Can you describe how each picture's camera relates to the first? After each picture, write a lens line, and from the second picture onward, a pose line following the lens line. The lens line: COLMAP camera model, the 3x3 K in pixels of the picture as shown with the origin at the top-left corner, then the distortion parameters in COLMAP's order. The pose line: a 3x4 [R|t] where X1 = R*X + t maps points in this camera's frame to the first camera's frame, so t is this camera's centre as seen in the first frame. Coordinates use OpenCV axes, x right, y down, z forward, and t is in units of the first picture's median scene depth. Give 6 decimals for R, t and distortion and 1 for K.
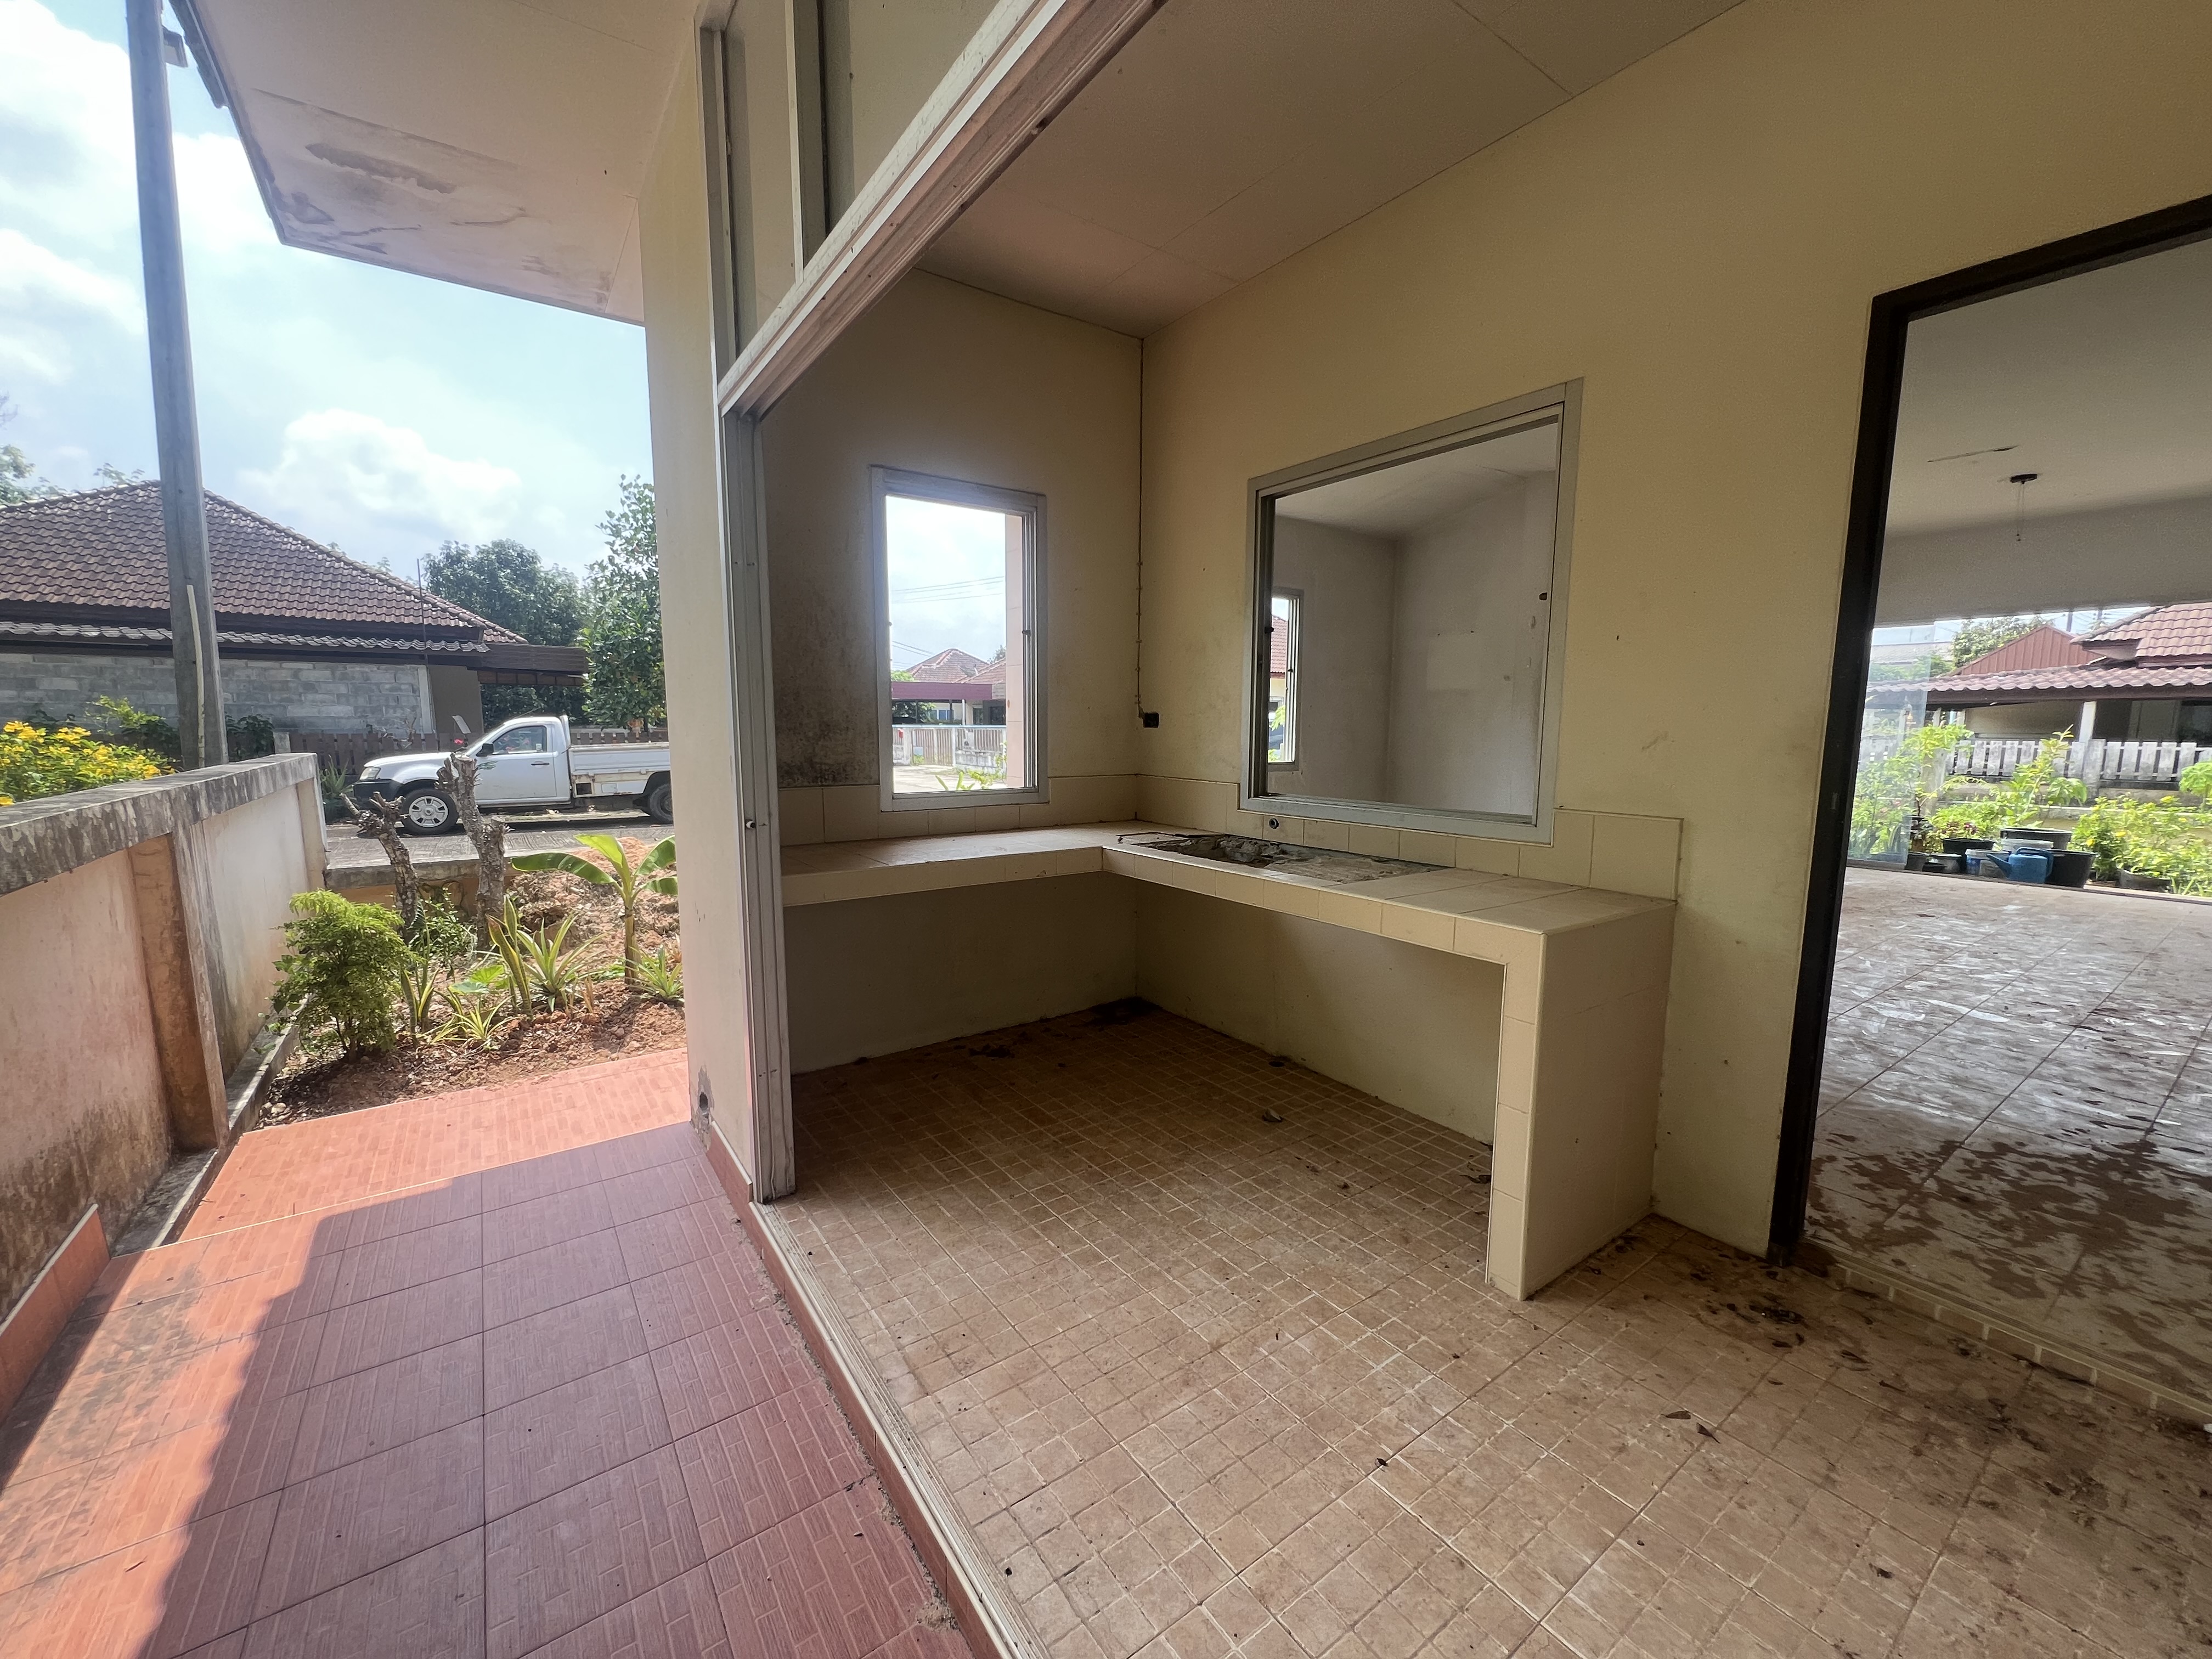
lens RADIAL K [[887.5, 0, 1102.7], [0, 887.5, 831.1], [0, 0, 1]] dist [0.011395, 0.000425]
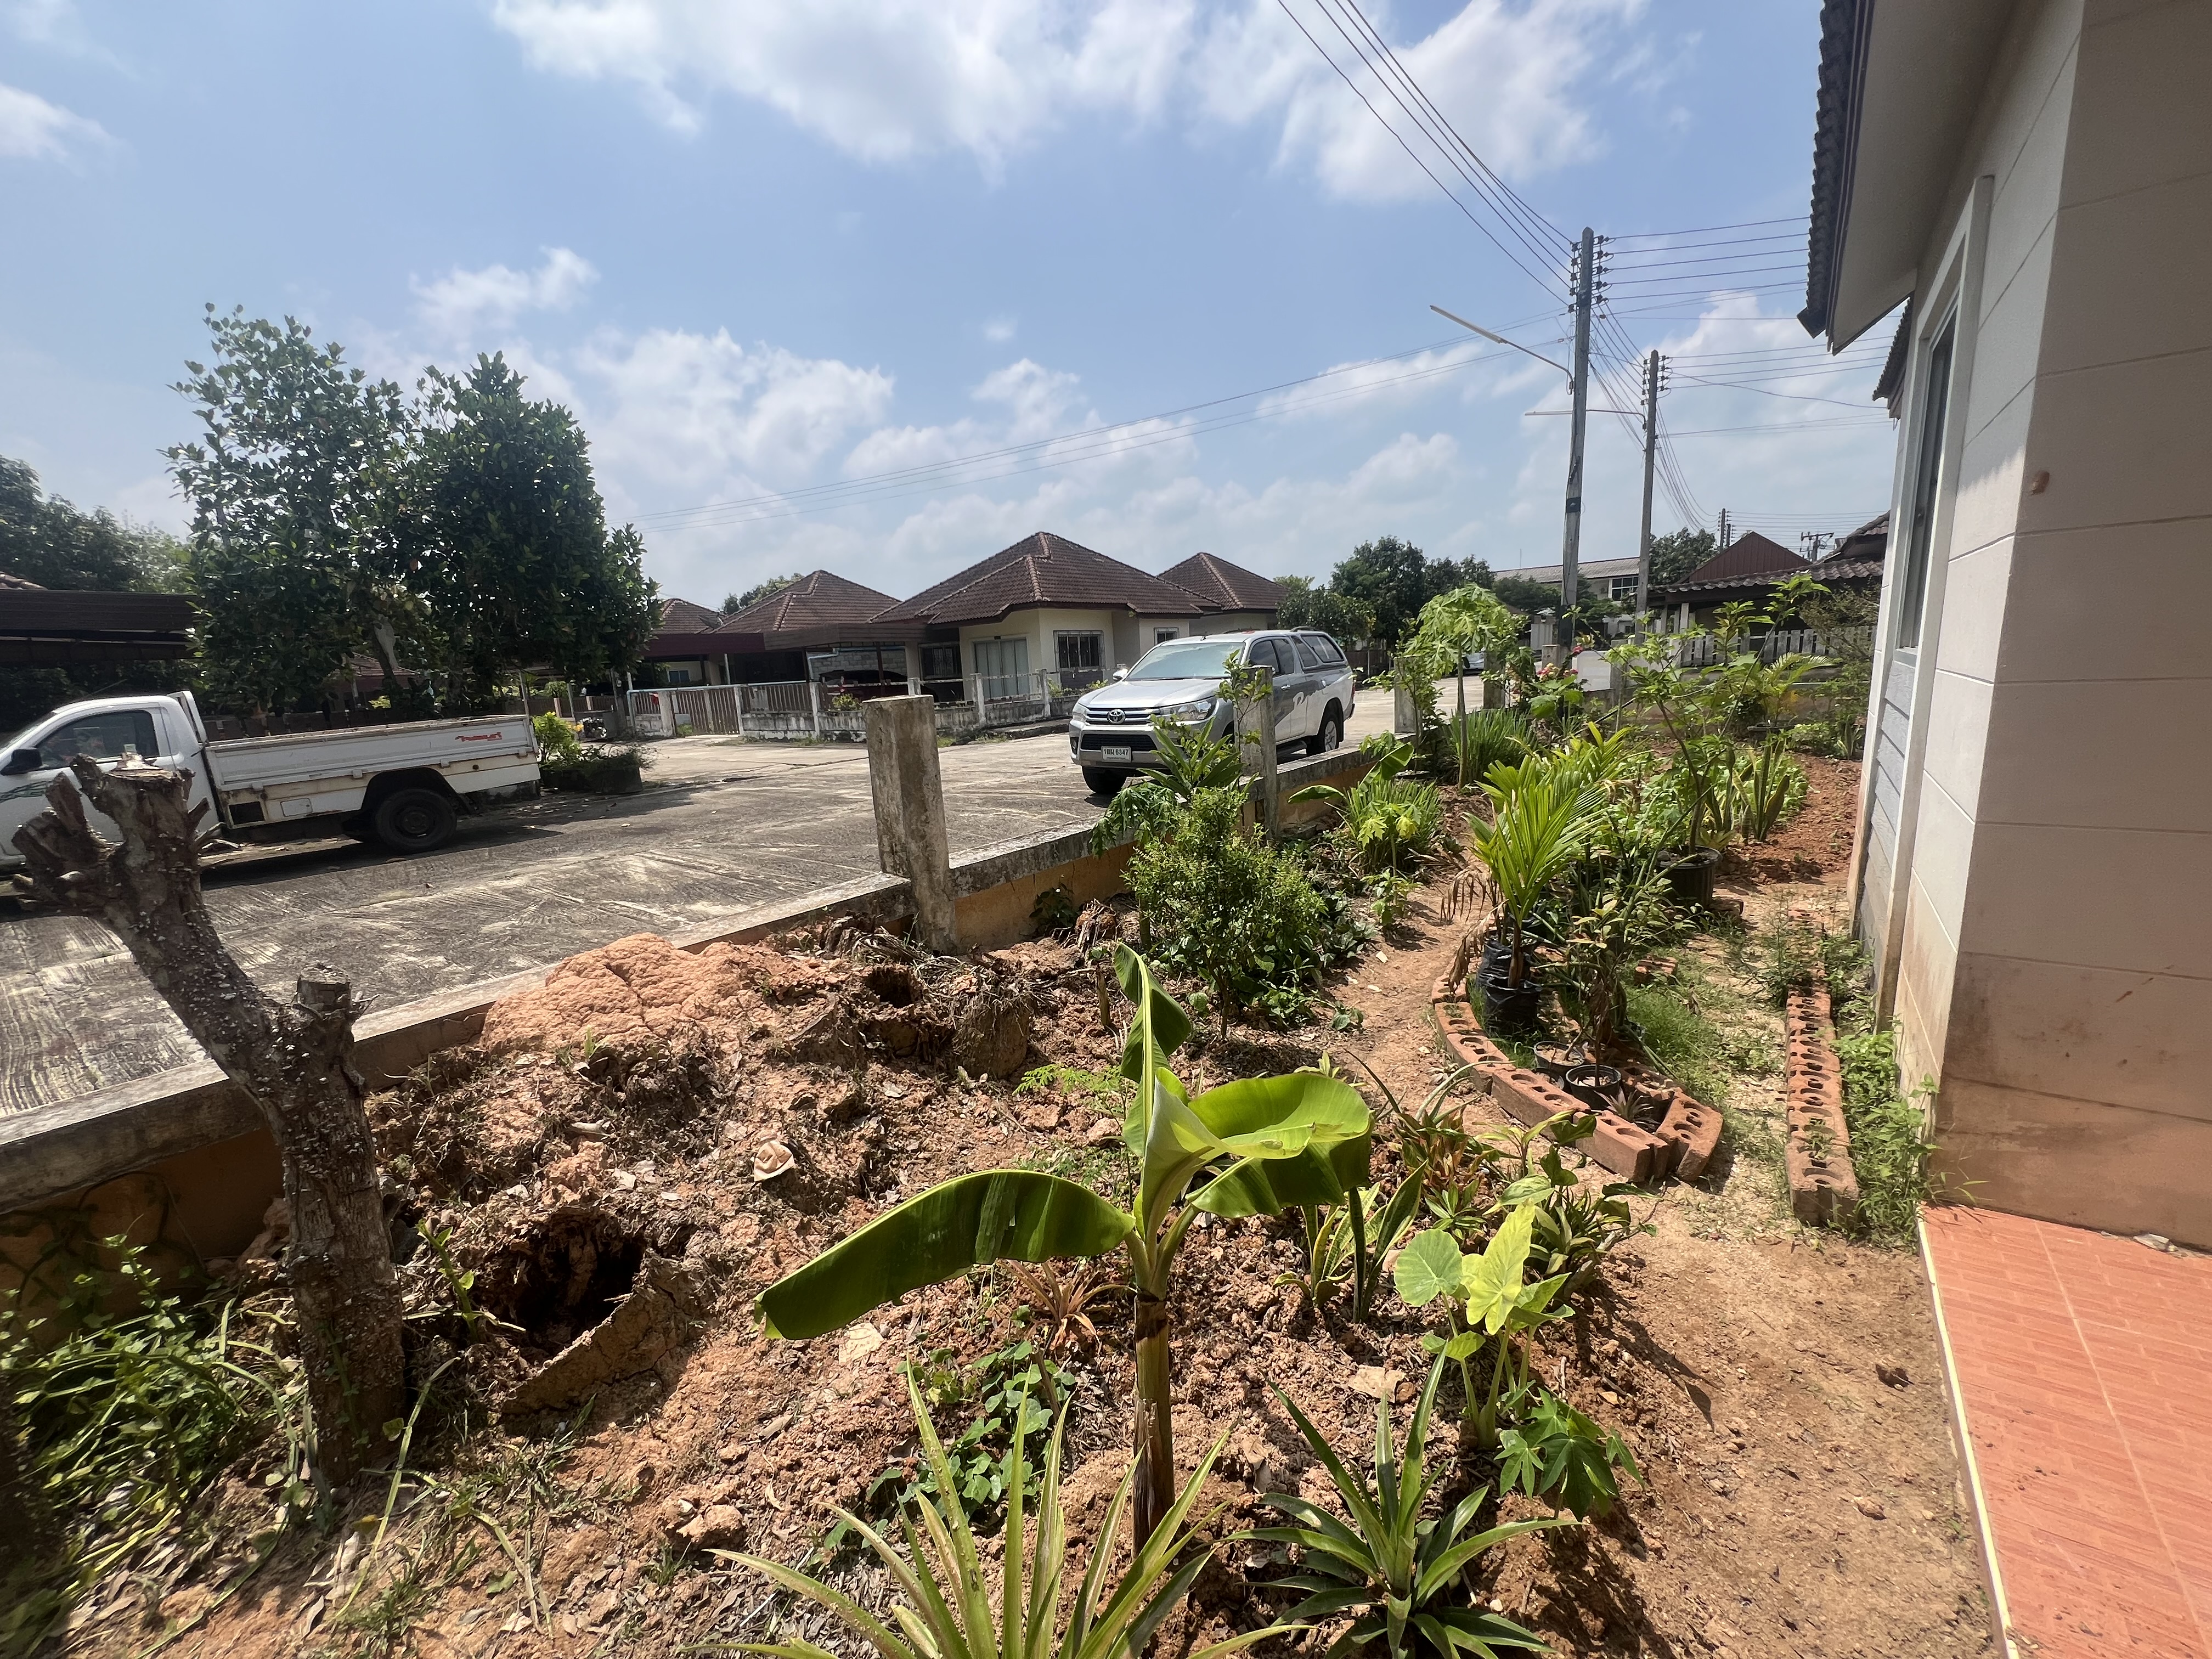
lens RADIAL K [[877.6, 0, 1112.7], [0, 877.6, 832.4], [0, 0, 1]] dist [-0.001938, 0.000471]
pose [[0.947643, -0.115975, 0.297529, -0.168665], [0.097669, 0.992334, 0.075726, -0.017971], [-0.304030, -0.042702, 0.951705, 0.215396]]
